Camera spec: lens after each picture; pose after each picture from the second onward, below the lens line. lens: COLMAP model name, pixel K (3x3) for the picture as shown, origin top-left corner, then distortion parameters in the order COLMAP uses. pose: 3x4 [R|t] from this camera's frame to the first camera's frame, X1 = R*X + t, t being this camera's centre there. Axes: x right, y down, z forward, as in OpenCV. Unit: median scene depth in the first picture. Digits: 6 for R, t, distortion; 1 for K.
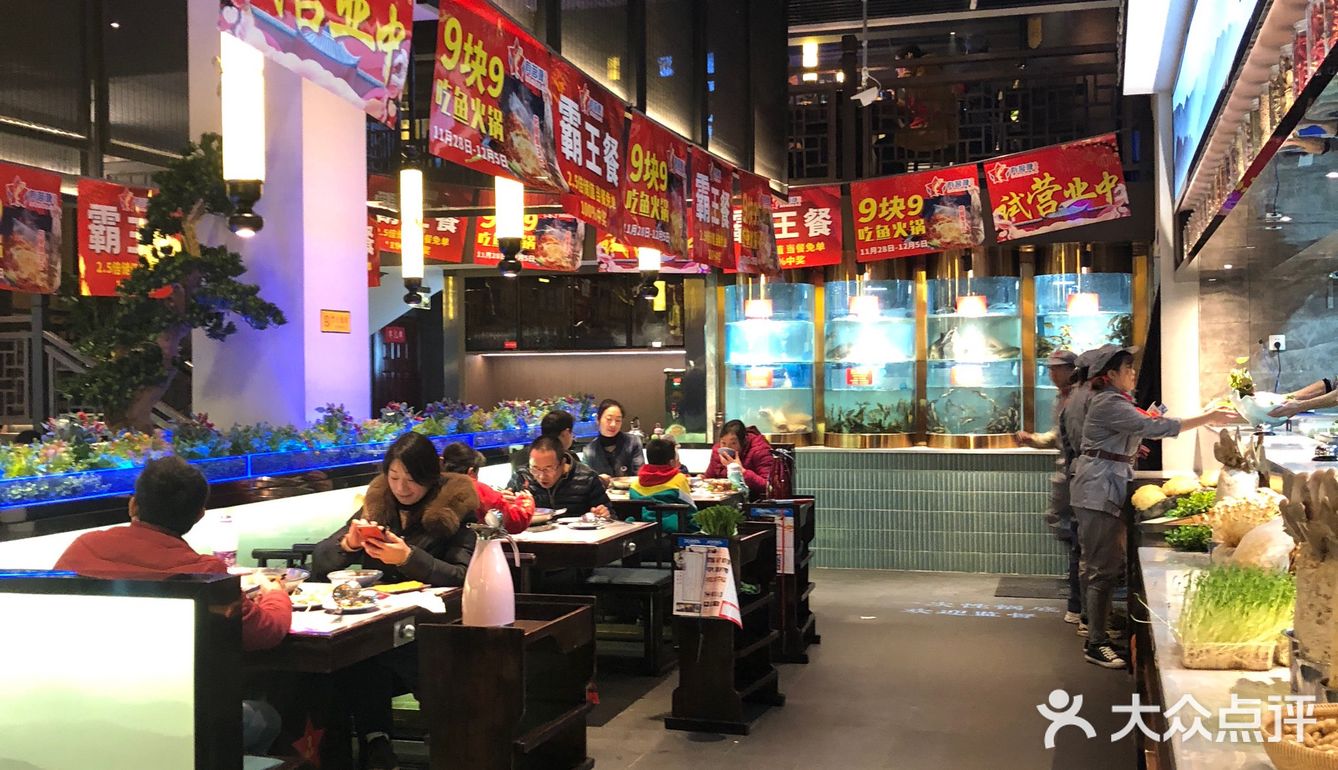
lens RADIAL K [[1443.9, 0, 668.6], [0, 1443.9, 385.4], [0, 0, 1]] dist [-0.000437, 0.000000]
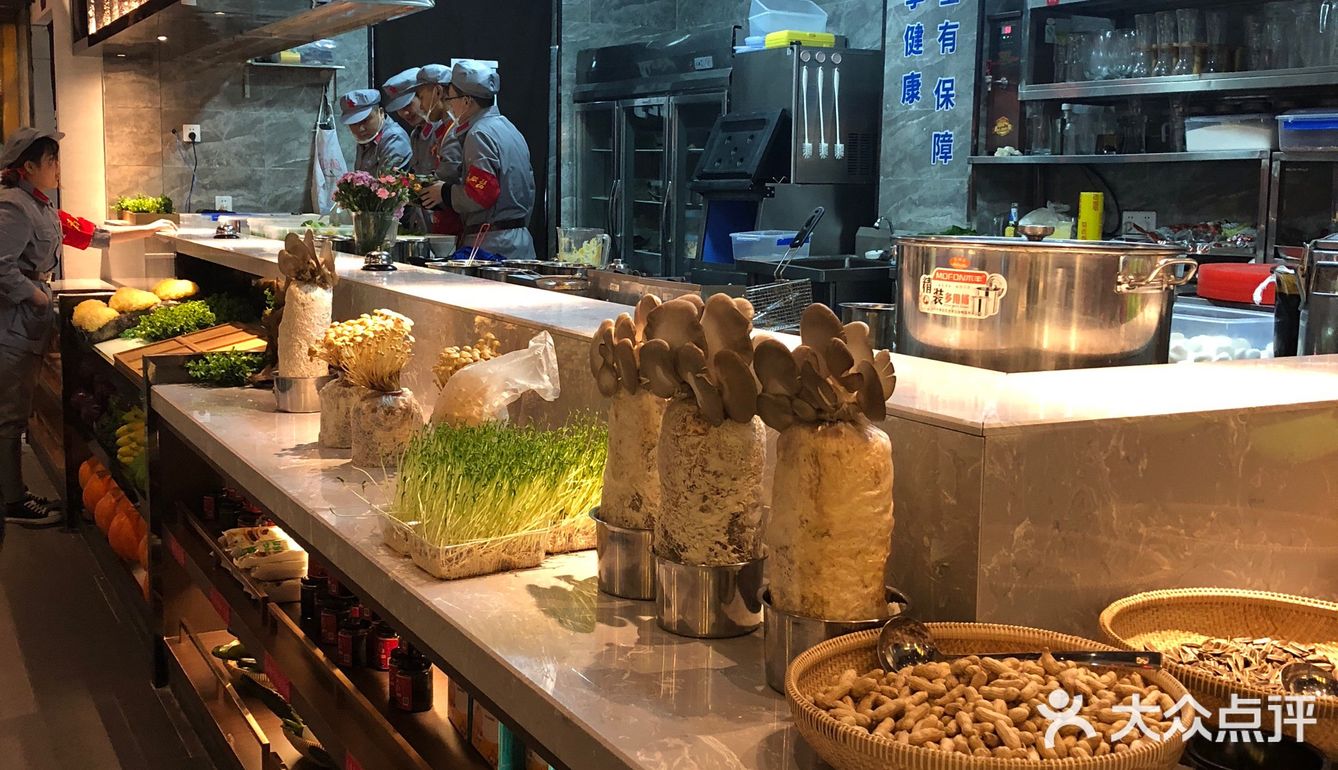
lens RADIAL K [[1443.9, 0, 670.1], [0, 1443.9, 377.9], [0, 0, 1]] dist [-0.000437, 0.000000]
pose [[0.698726, -0.076742, 0.711261, -0.019334], [-0.018767, 0.991921, 0.125461, 0.002912], [-0.715143, -0.101011, 0.691641, 0.154590]]
